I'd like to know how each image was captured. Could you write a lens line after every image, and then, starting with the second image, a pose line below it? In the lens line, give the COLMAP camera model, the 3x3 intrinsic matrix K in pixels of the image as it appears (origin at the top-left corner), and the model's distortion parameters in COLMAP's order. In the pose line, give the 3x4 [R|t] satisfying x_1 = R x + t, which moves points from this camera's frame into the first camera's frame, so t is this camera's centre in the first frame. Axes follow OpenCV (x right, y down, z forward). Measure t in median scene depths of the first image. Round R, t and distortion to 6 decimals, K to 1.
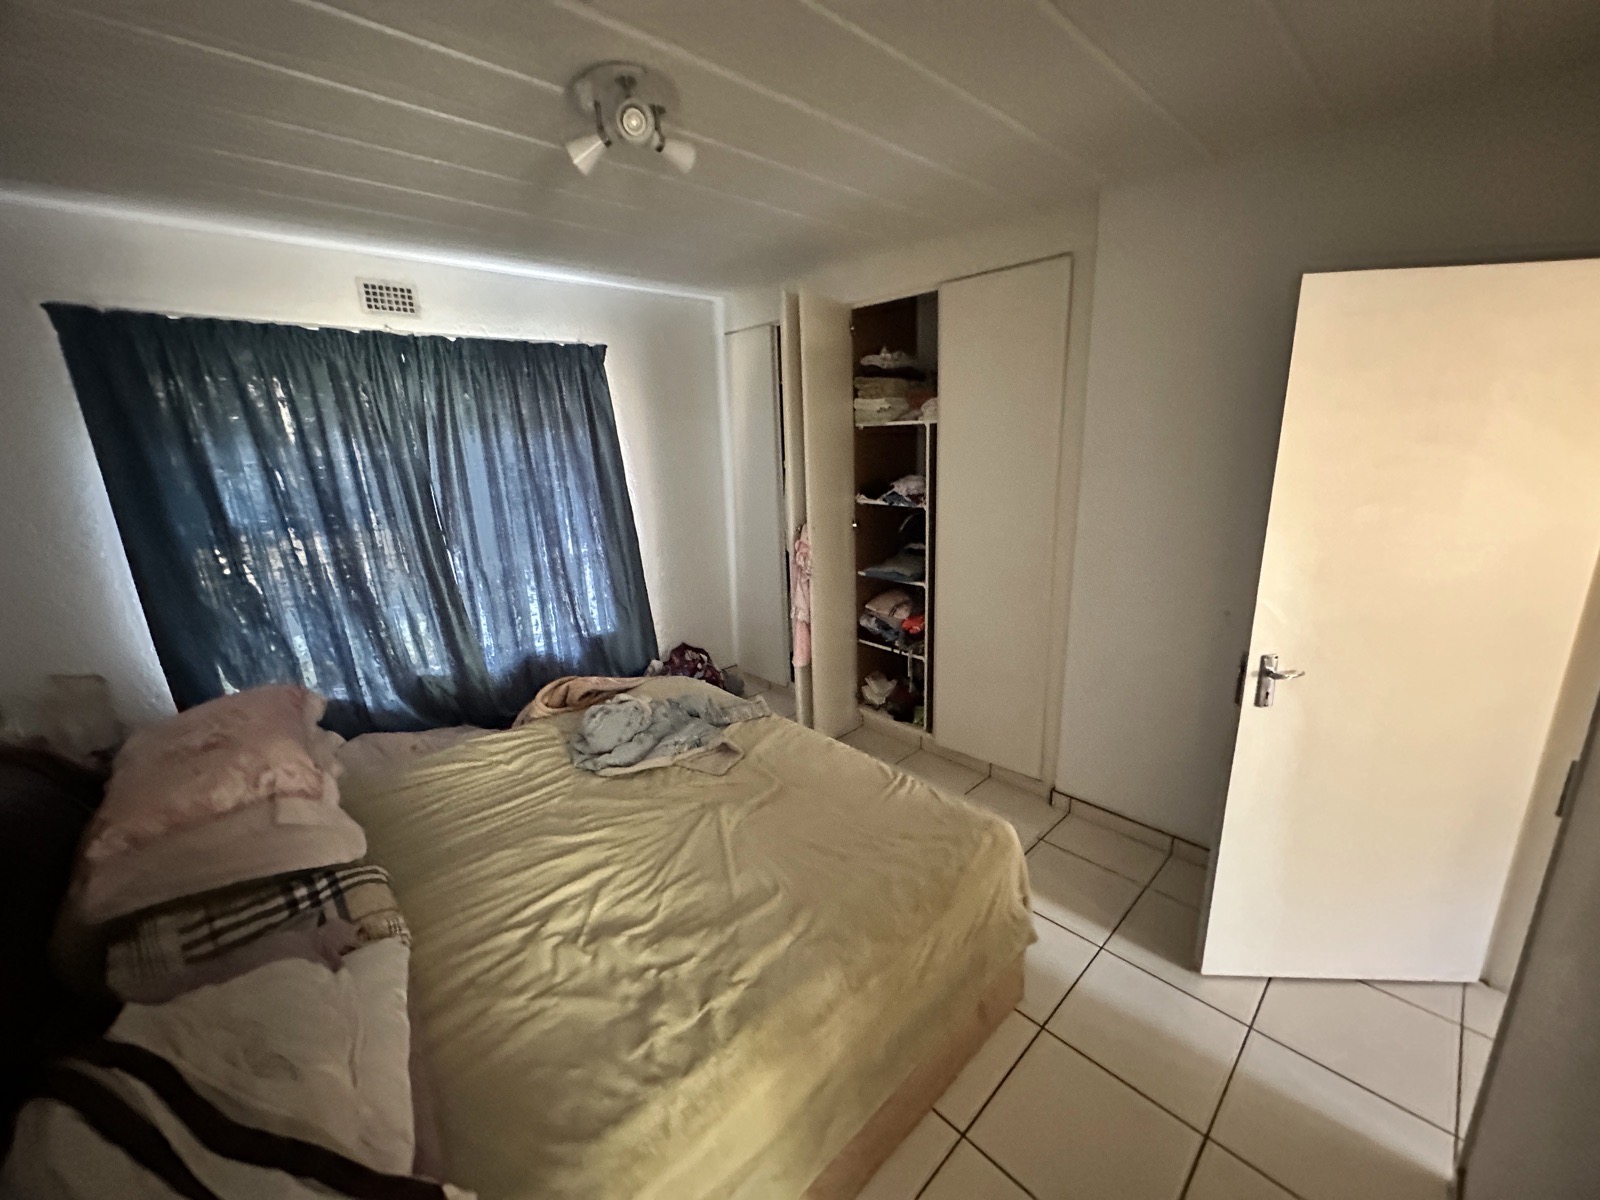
lens RADIAL K [[635.6, 0, 795.0], [0, 635.6, 607.0], [0, 0, 1]] dist [-0.004101, 0.000217]
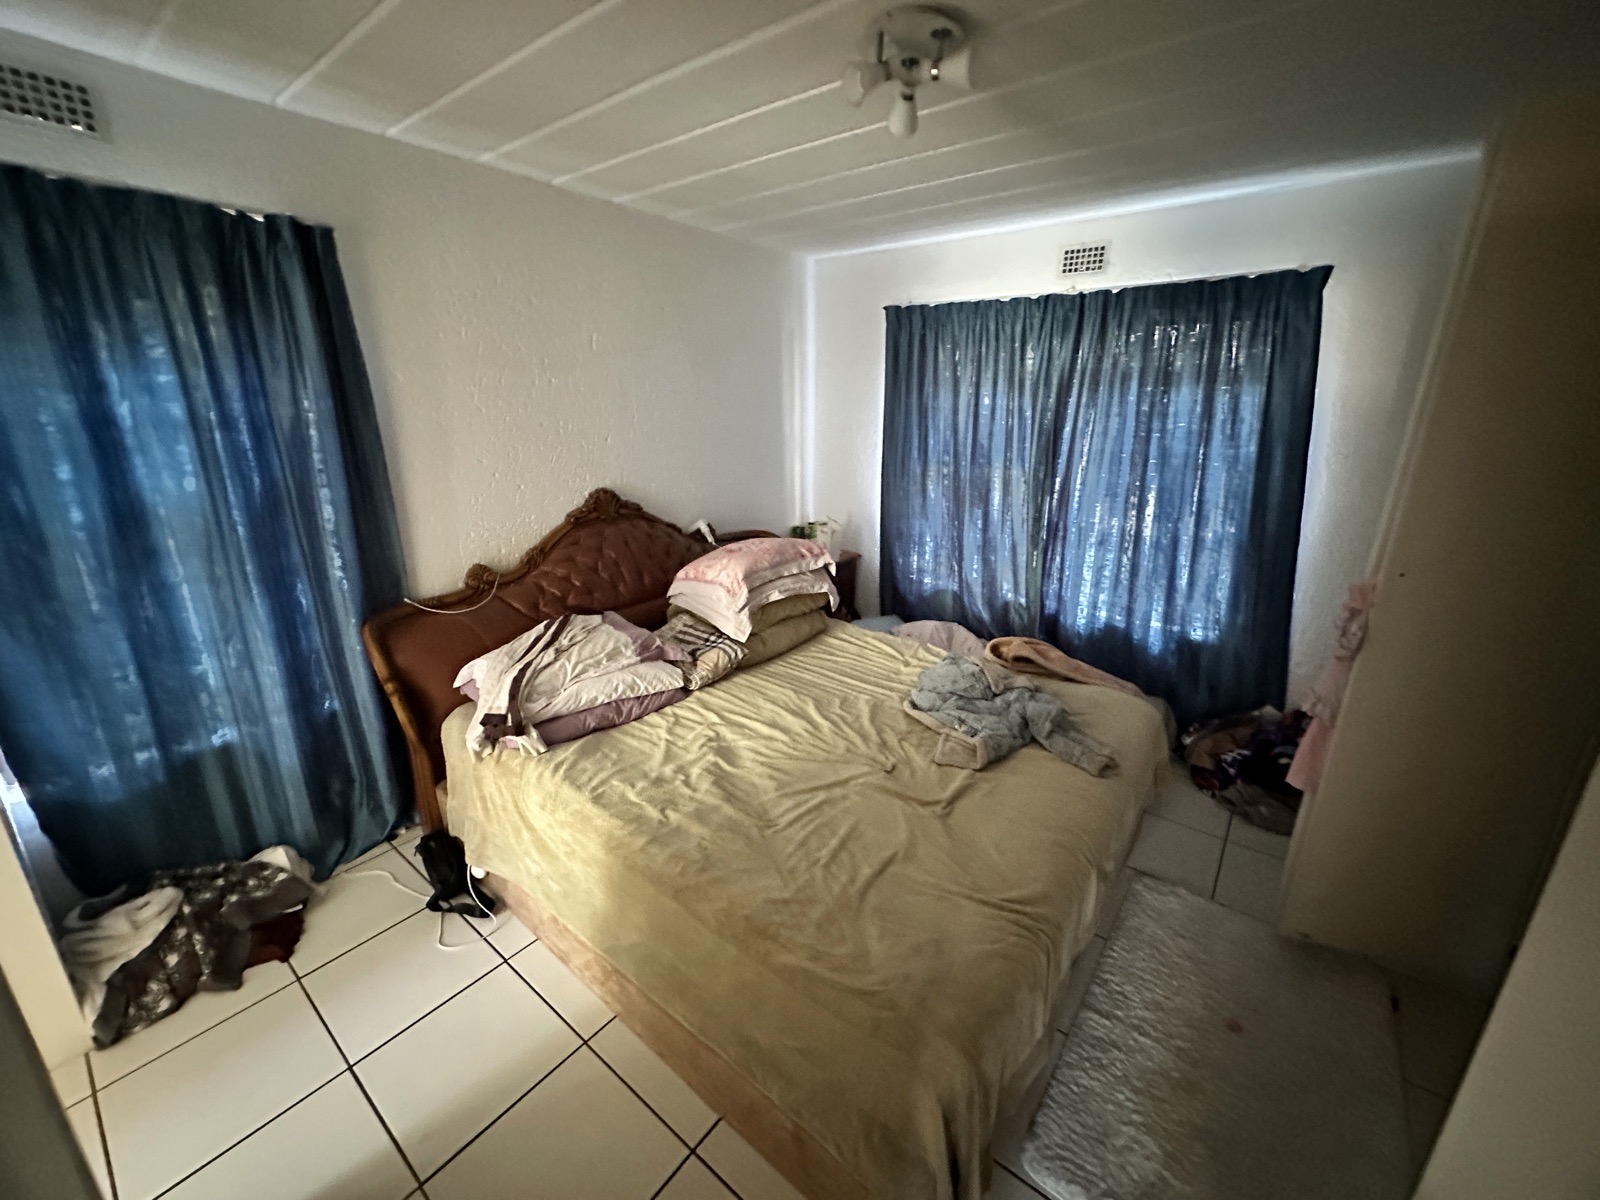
lens RADIAL K [[635.6, 0, 791.5], [0, 635.6, 598.0], [0, 0, 1]] dist [-0.004101, 0.000217]
pose [[0.146625, 0.321328, -0.935548, 0.579833], [-0.274185, 0.921914, 0.273673, -0.136496], [0.950433, 0.216386, 0.223279, 0.490759]]
